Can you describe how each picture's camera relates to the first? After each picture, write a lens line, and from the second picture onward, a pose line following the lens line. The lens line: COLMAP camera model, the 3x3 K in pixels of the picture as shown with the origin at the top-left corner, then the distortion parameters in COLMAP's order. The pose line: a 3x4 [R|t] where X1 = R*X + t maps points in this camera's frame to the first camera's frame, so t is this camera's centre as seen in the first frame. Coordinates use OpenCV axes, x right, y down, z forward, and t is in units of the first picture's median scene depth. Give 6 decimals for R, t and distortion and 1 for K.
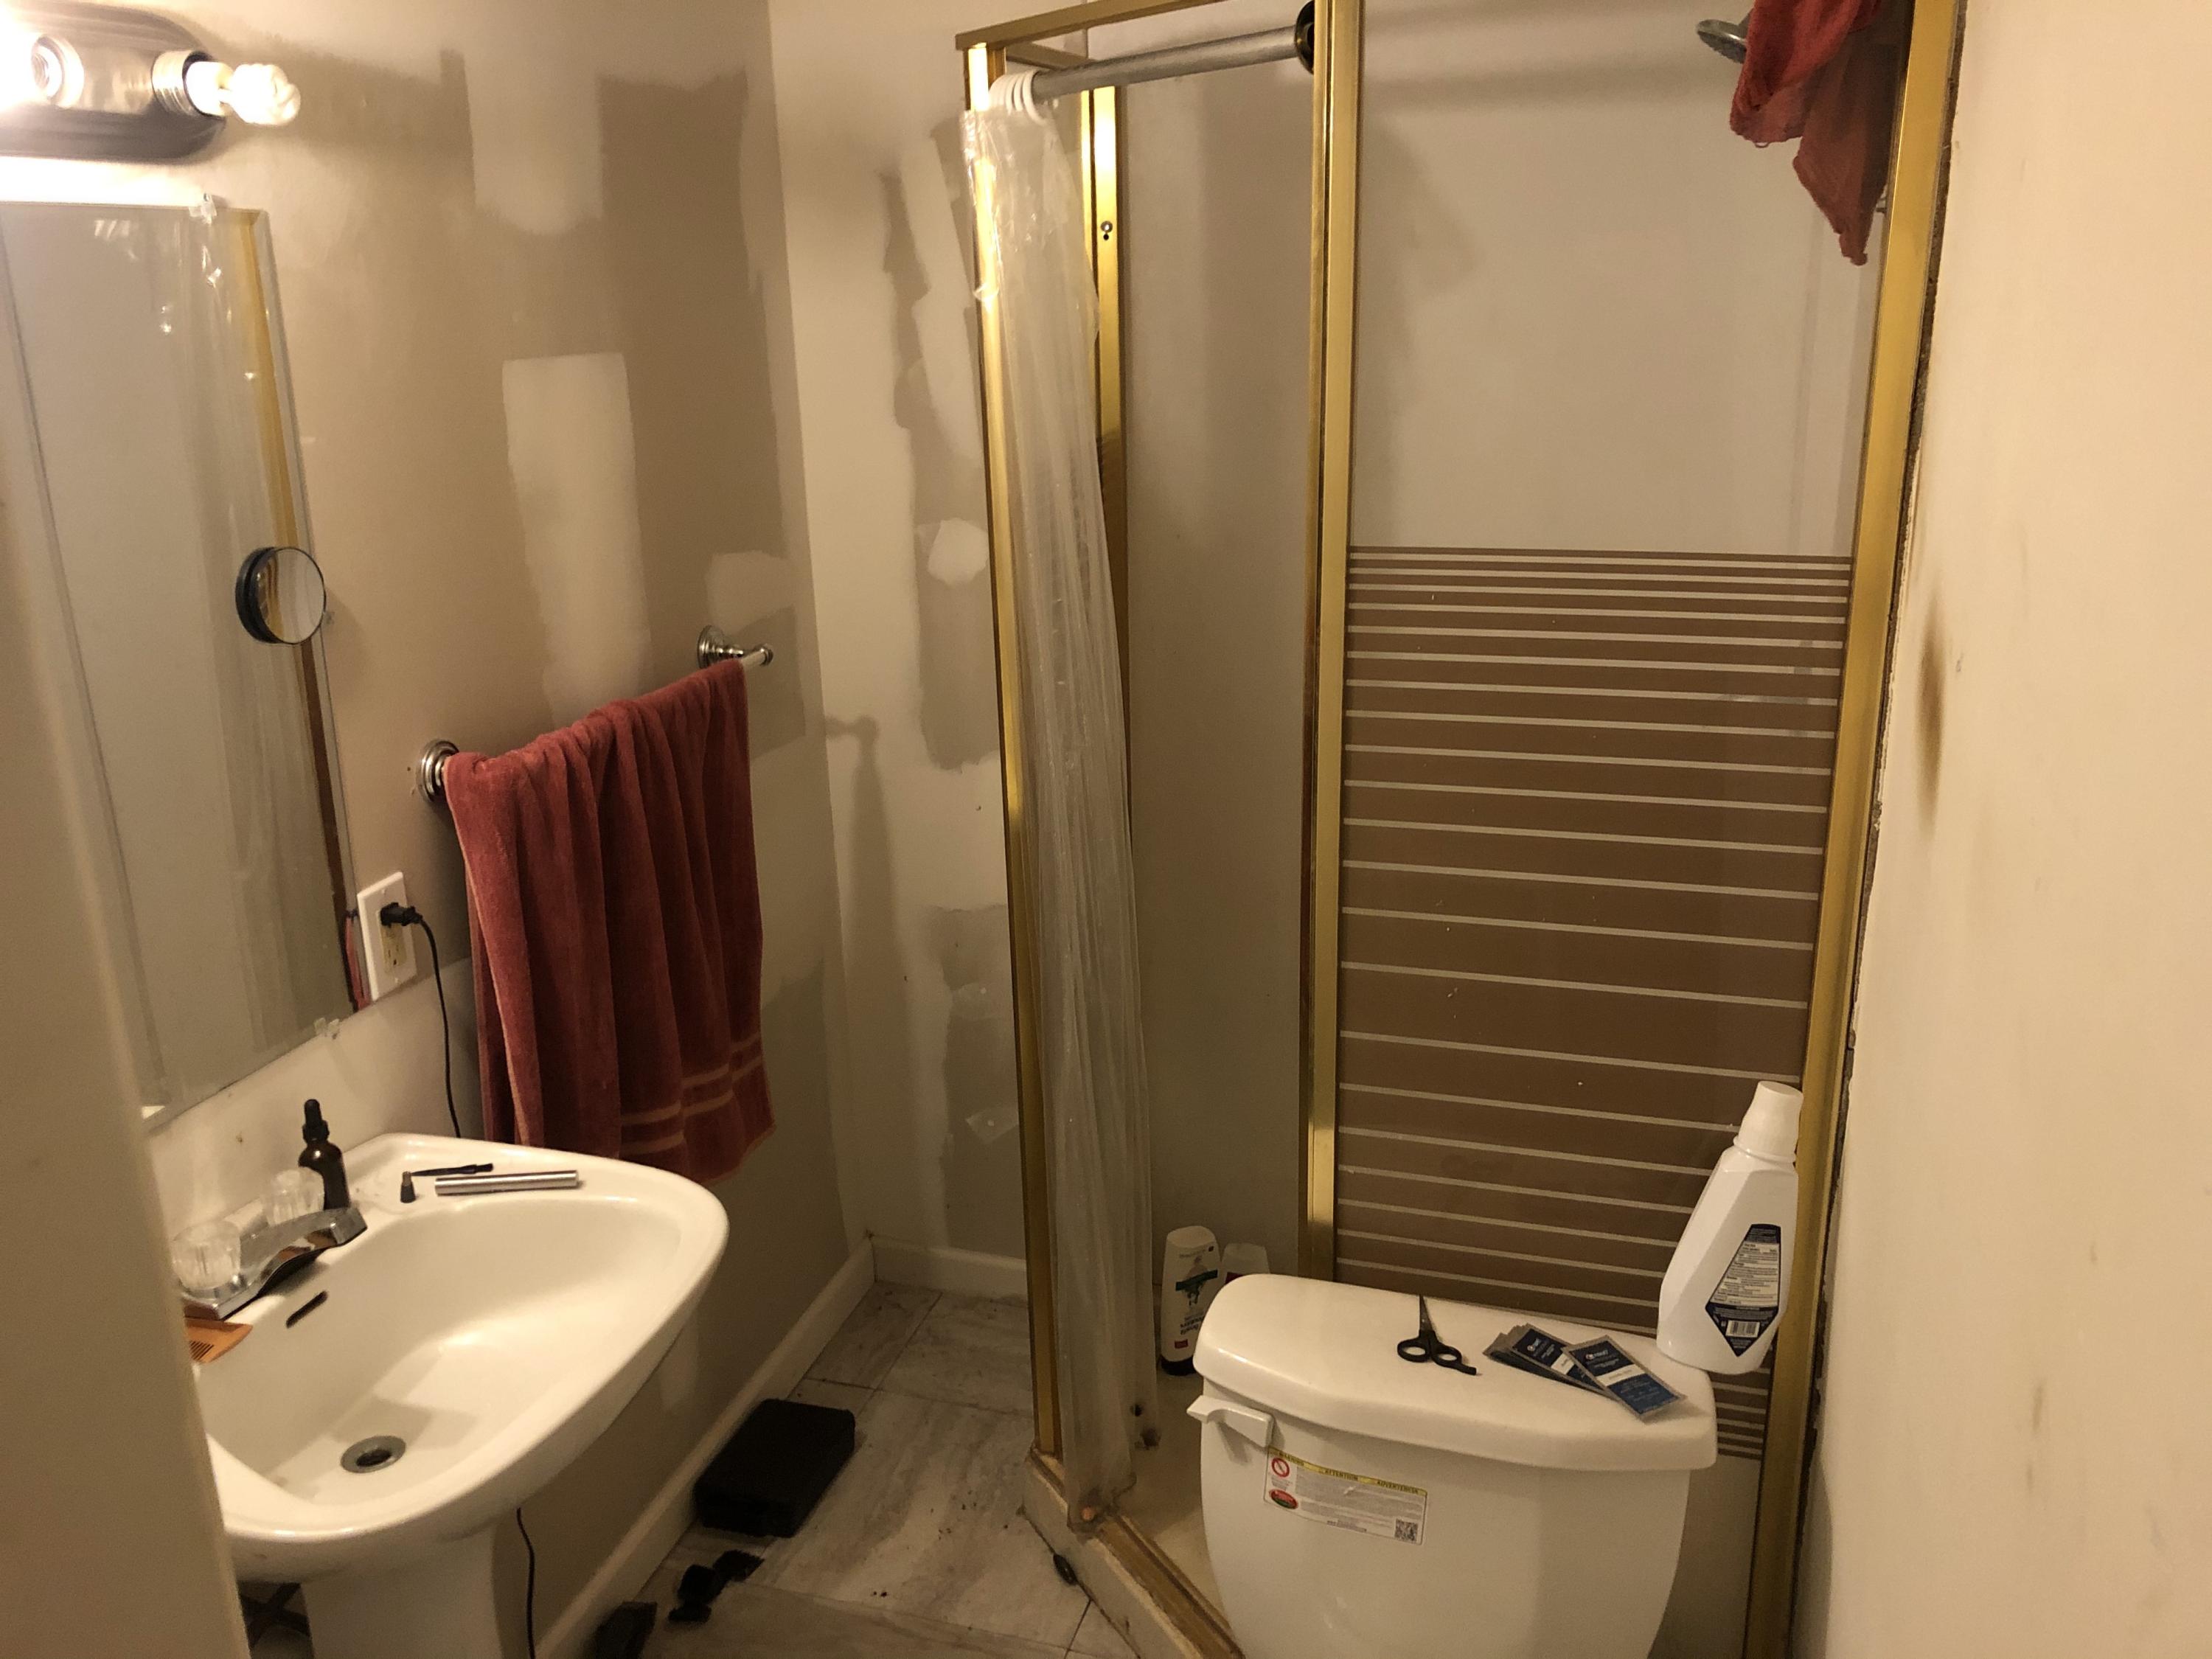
lens RADIAL K [[1837.8, 0, 1092.8], [0, 1837.8, 820.0], [0, 0, 1]] dist [0.038689, -0.034530]
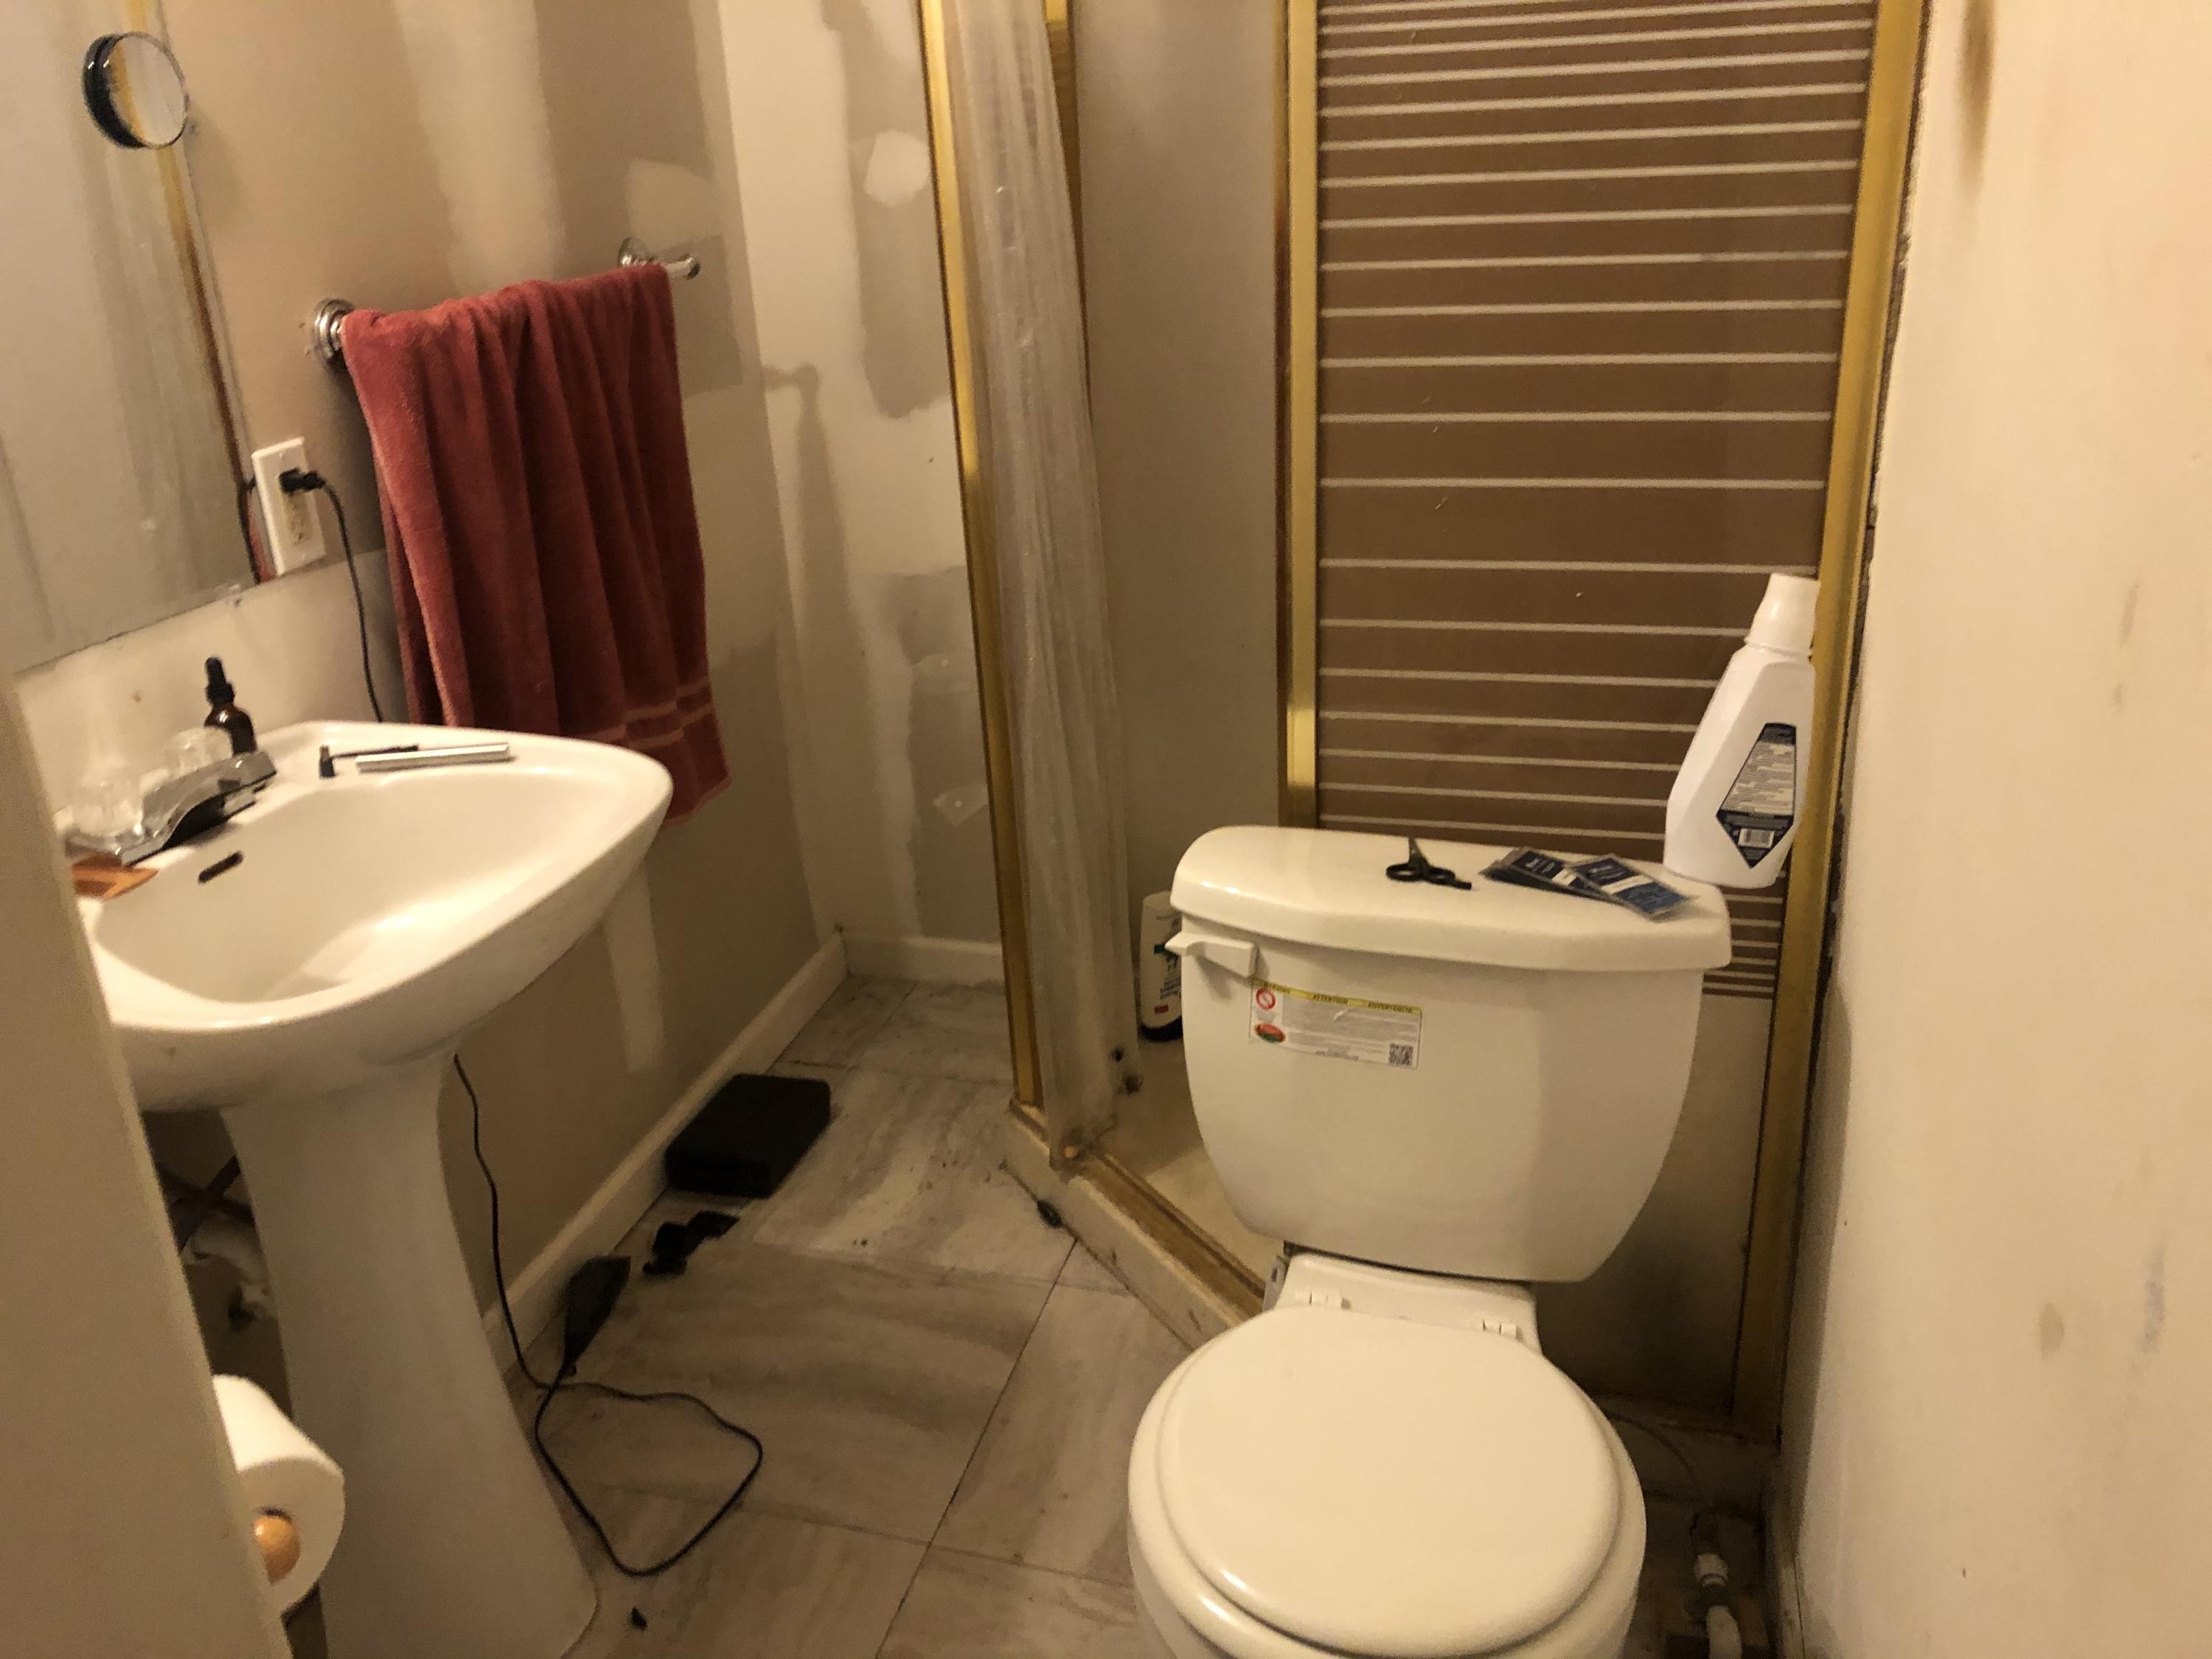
lens RADIAL K [[1832.5, 0, 1069.8], [0, 1832.5, 827.4], [0, 0, 1]] dist [0.020544, 0.001751]
pose [[0.999403, -0.034512, -0.001528, 0.005394], [0.034533, 0.996810, 0.071953, 0.165781], [-0.000960, -0.071963, 0.997407, 0.063959]]
